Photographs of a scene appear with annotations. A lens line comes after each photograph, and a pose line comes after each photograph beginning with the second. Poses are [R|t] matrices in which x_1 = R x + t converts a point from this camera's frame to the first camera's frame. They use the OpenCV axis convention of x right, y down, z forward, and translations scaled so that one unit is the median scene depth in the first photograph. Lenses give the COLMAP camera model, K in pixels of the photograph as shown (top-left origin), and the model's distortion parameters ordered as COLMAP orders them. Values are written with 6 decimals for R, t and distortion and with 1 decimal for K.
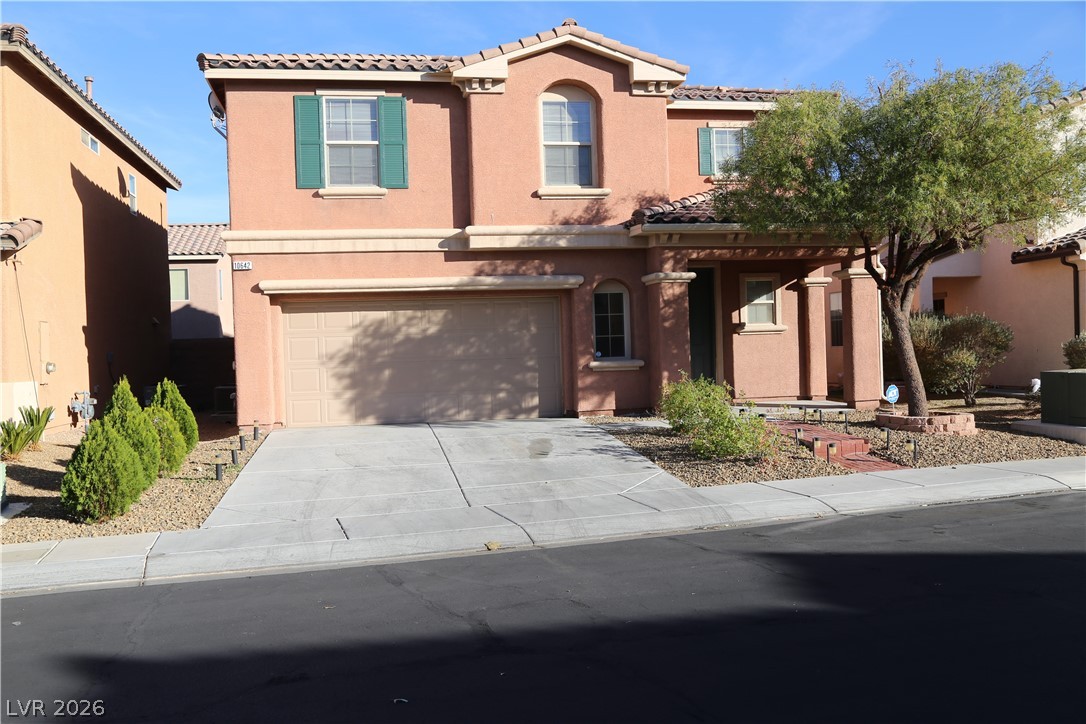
lens RADIAL K [[879.9, 0, 538.7], [0, 879.9, 364.4], [0, 0, 1]] dist [-0.017305, -0.002008]
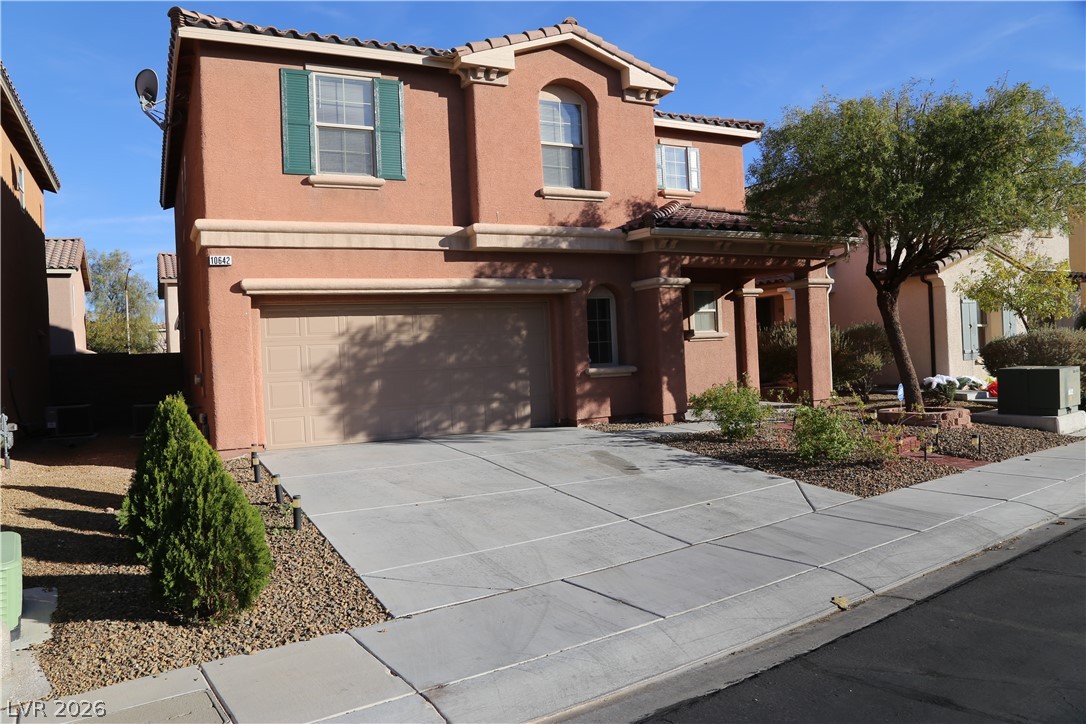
lens RADIAL K [[741.1, 0, 543.1], [0, 741.1, 373.3], [0, 0, 1]] dist [-0.086648, 0.023166]
pose [[0.961746, -0.020066, 0.273206, -0.218636], [0.021793, 0.999757, -0.003289, 0.004449], [-0.273073, 0.009118, 0.961950, 0.228088]]
